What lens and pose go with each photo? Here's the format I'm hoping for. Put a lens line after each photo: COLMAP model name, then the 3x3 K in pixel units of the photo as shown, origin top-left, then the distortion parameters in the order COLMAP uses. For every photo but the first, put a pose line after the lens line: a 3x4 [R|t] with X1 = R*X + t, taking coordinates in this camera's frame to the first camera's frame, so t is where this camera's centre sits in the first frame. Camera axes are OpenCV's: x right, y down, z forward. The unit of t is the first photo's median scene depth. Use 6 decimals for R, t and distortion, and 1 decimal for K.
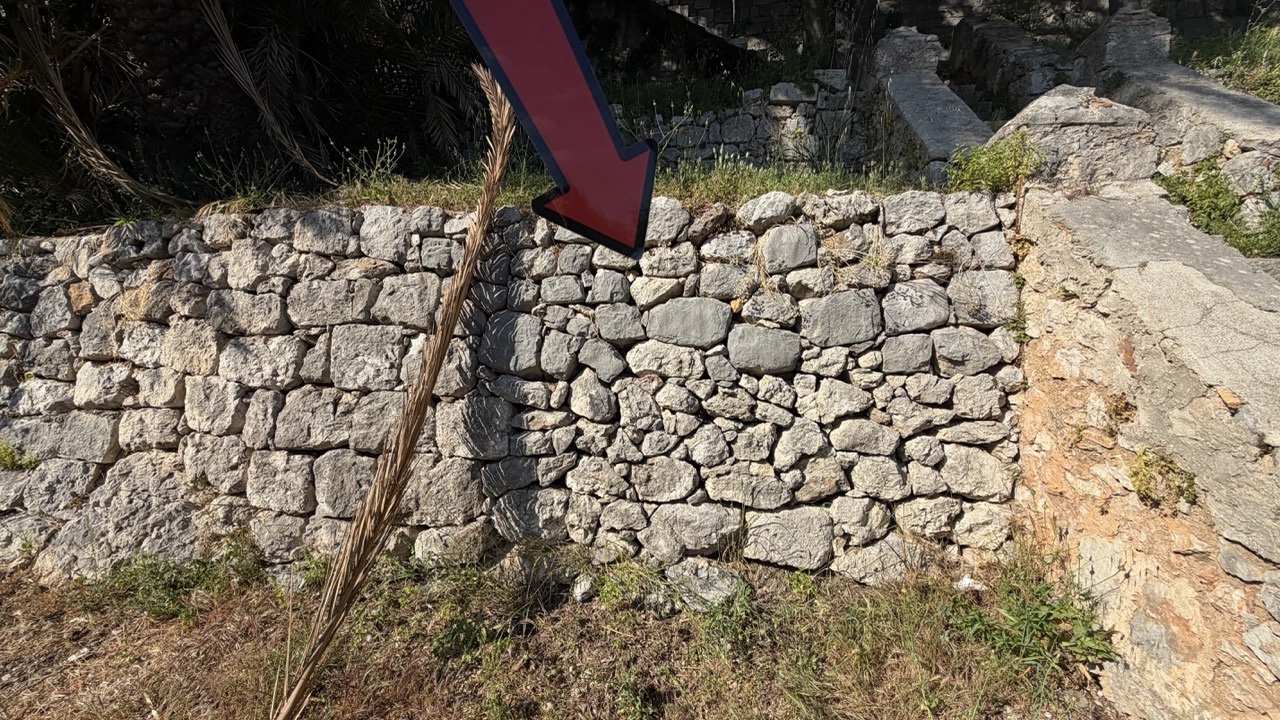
lens RADIAL K [[513.8, 0, 640.0], [0, 513.8, 360.0], [0, 0, 1]] dist [-0.000812, 0.000074]
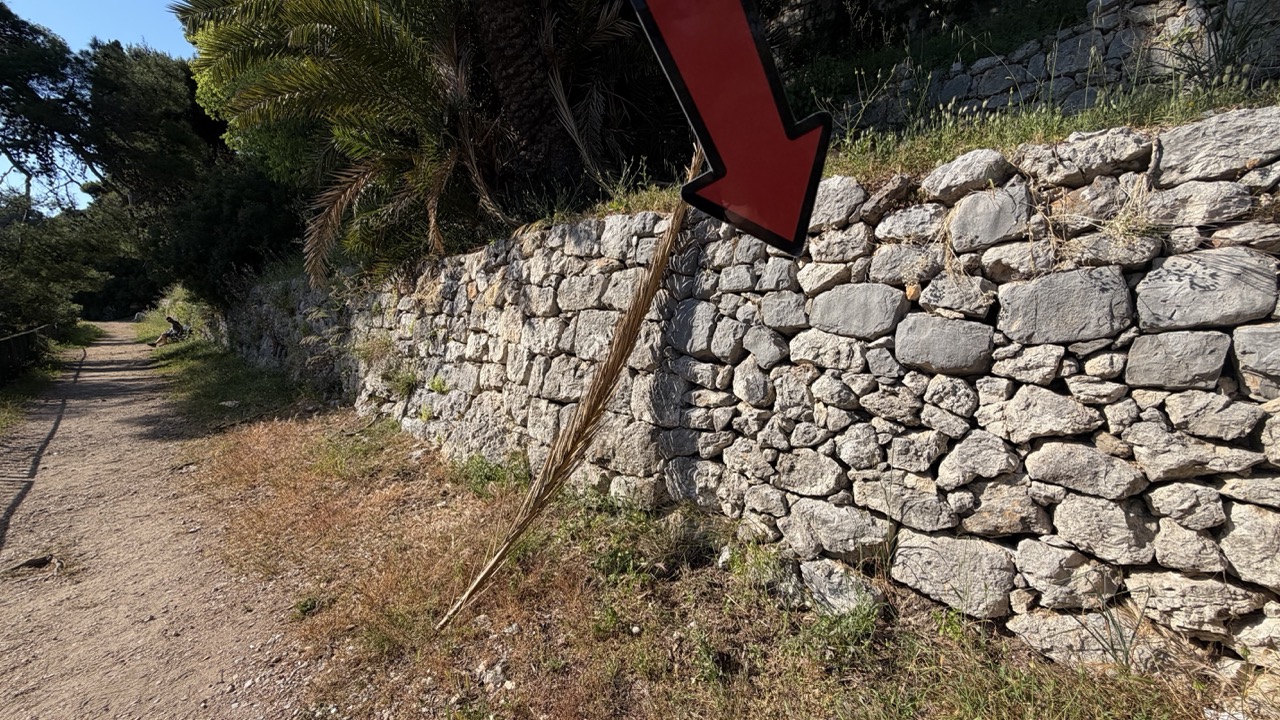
lens RADIAL K [[513.8, 0, 640.0], [0, 513.8, 360.0], [0, 0, 1]] dist [-0.000812, 0.000074]
pose [[0.800279, 0.066999, -0.595872, 0.343866], [-0.052395, 0.997751, 0.041817, -0.003542], [0.597334, -0.002244, 0.801990, 0.031749]]
